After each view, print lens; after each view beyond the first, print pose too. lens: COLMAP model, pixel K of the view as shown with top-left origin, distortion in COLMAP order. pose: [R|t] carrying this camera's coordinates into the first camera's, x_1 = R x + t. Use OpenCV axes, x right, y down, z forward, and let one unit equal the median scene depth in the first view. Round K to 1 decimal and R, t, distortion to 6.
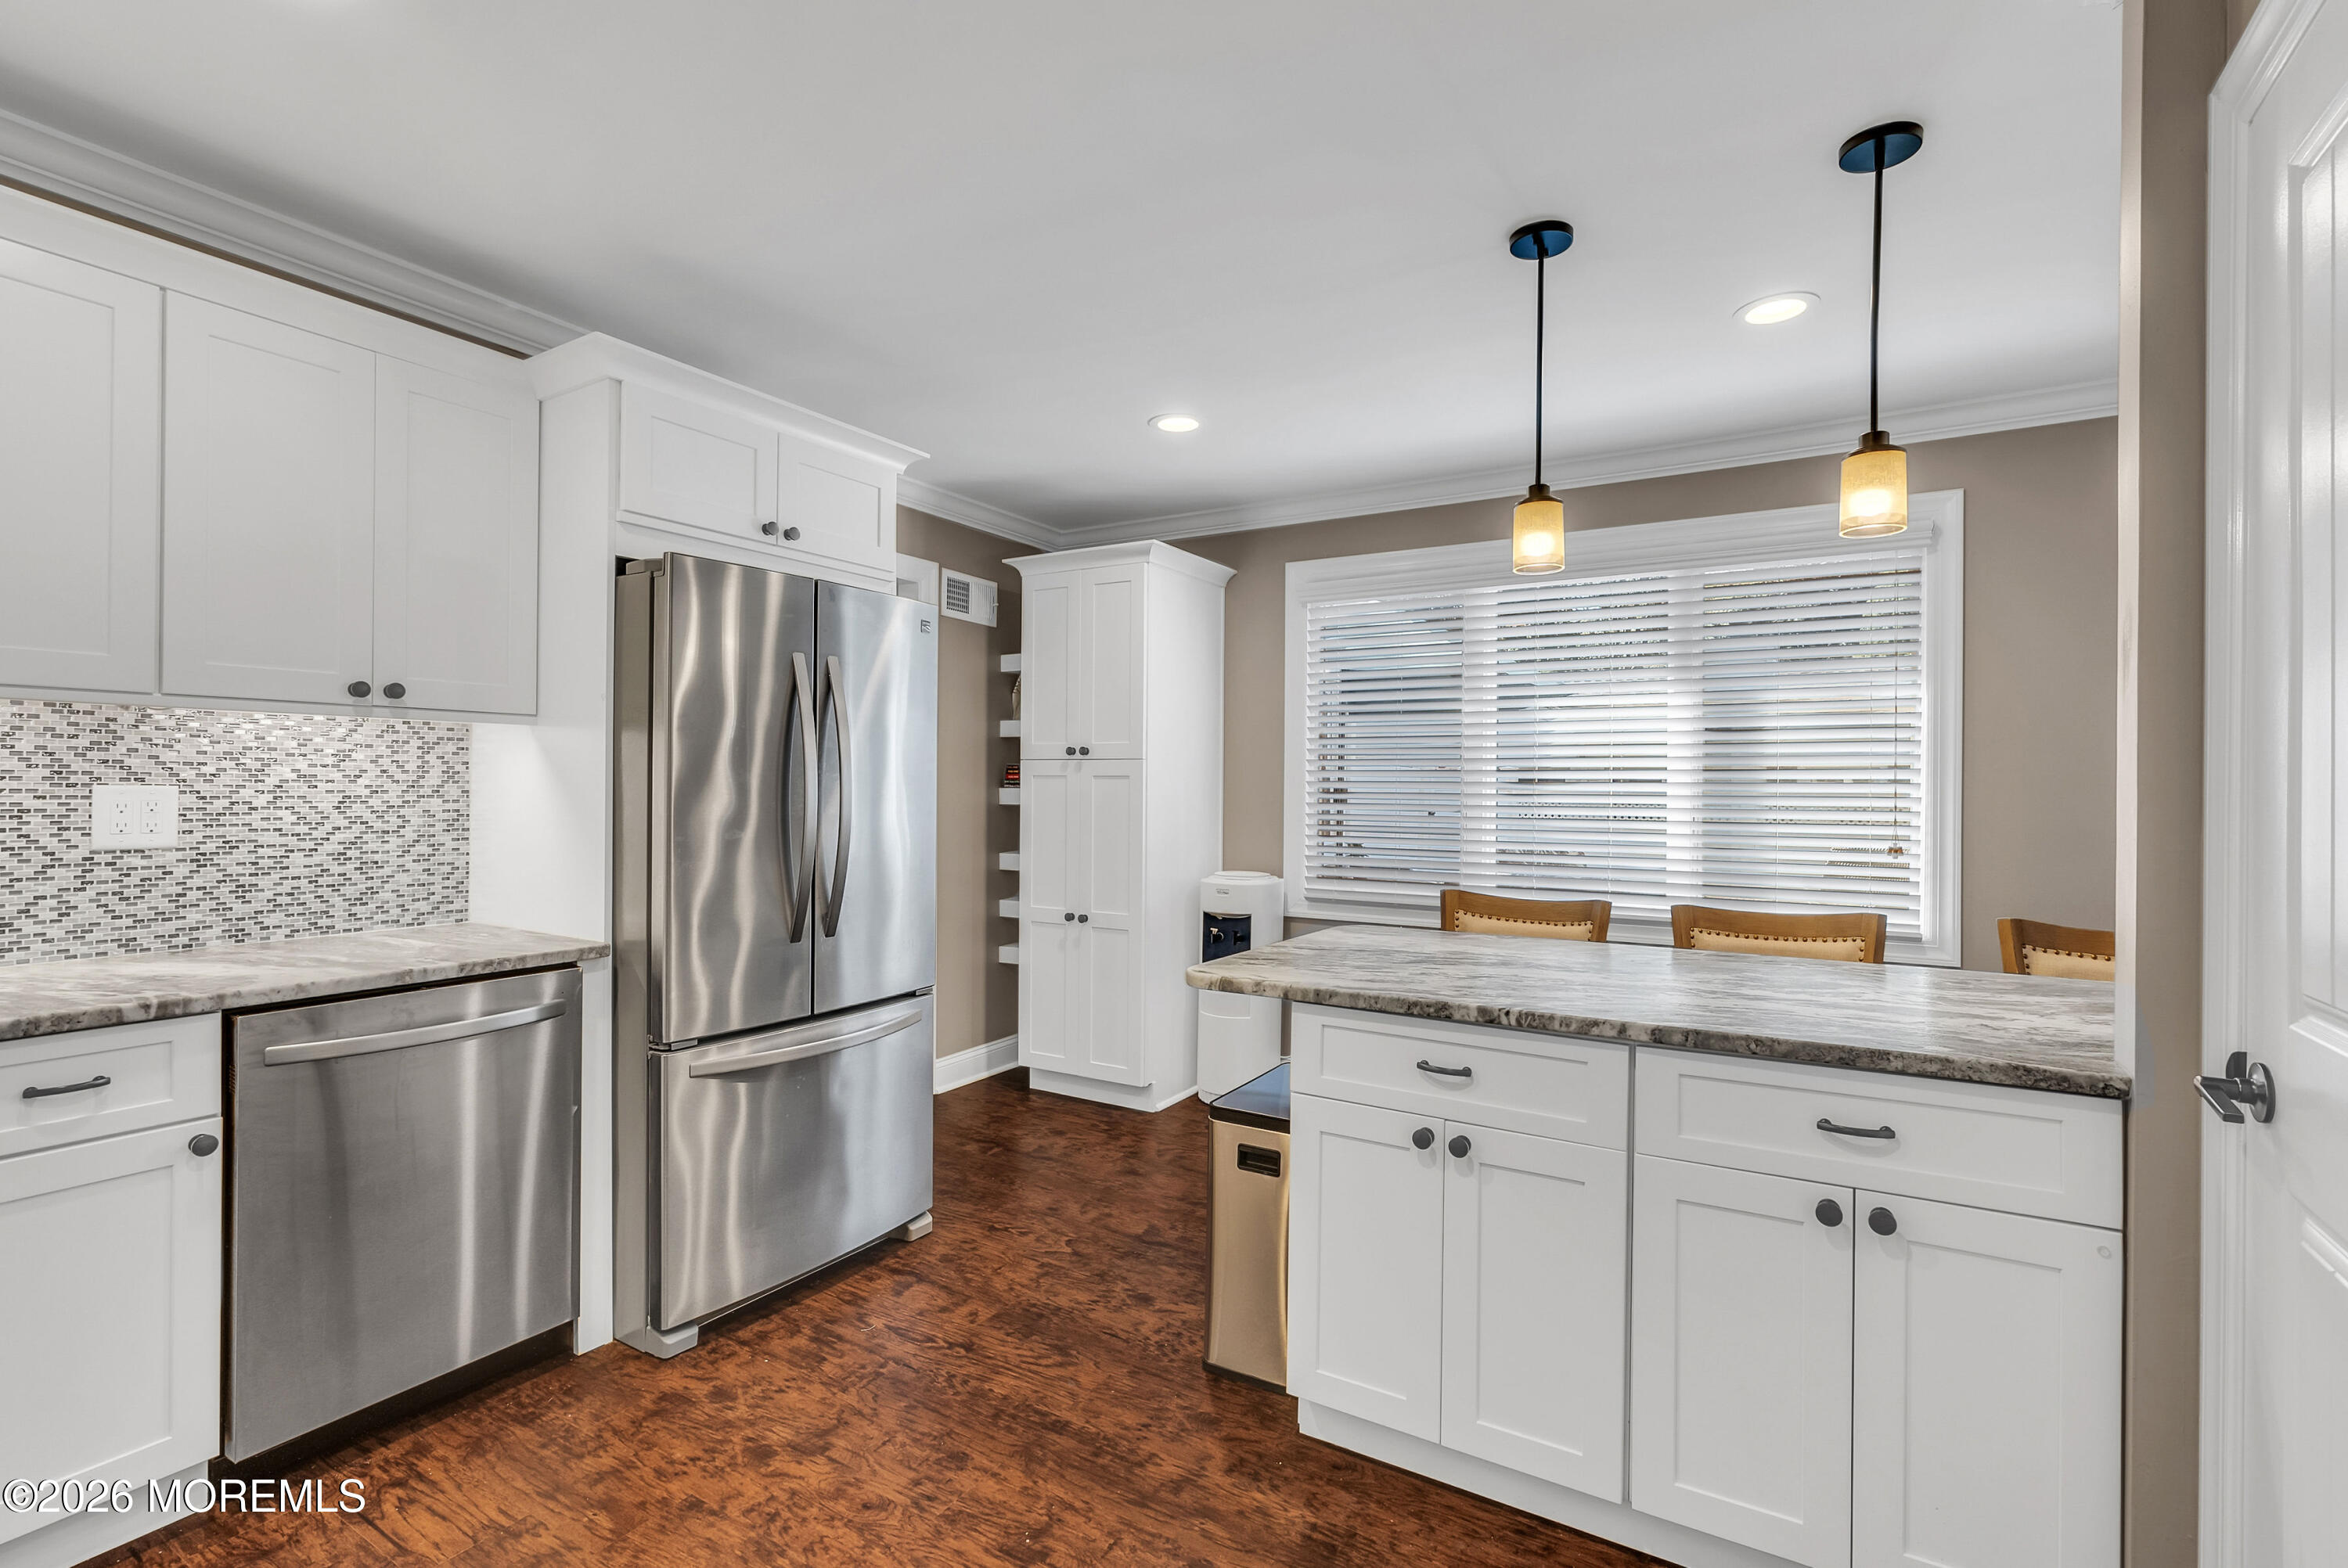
lens RADIAL K [[1114.1, 0, 1152.9], [0, 1114.1, 789.5], [0, 0, 1]] dist [-0.003656, 0.001162]
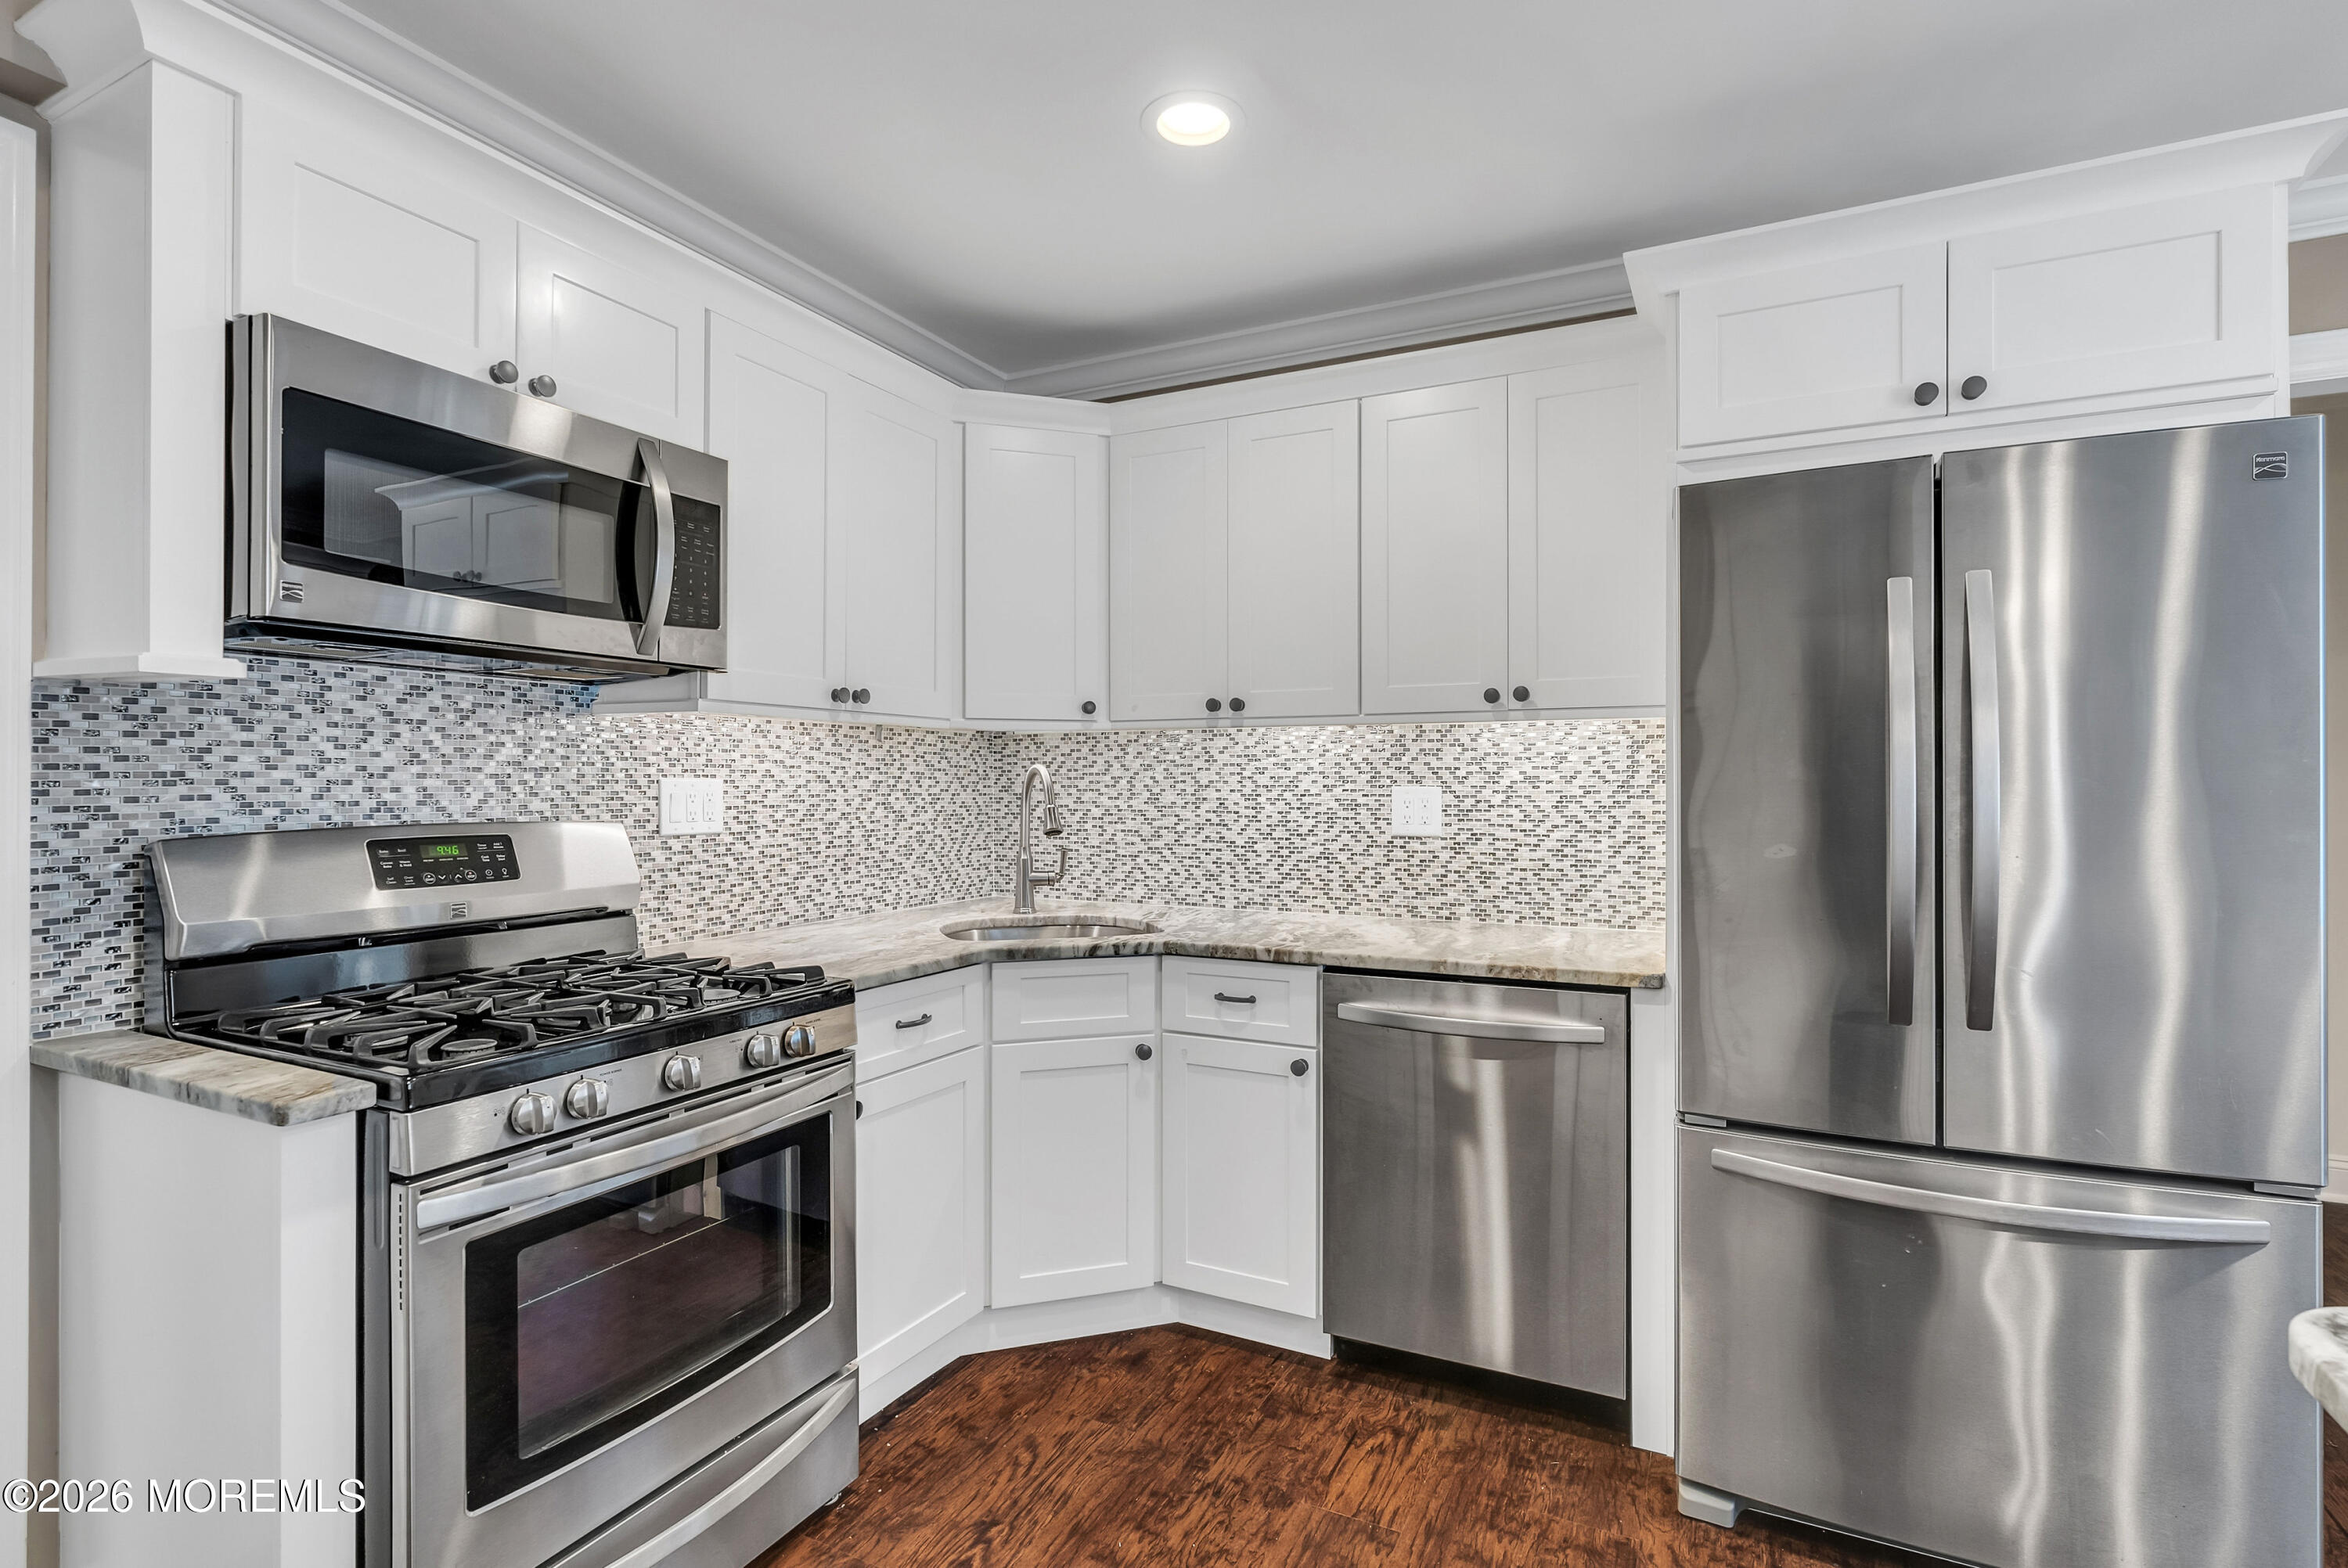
lens RADIAL K [[1114.1, 0, 1152.9], [0, 1114.1, 789.5], [0, 0, 1]] dist [-0.003656, 0.001162]
pose [[0.081826, -0.002145, -0.996644, 0.315039], [-0.001736, 0.999996, -0.002295, 0.002955], [0.996645, 0.001918, 0.081822, 0.561712]]
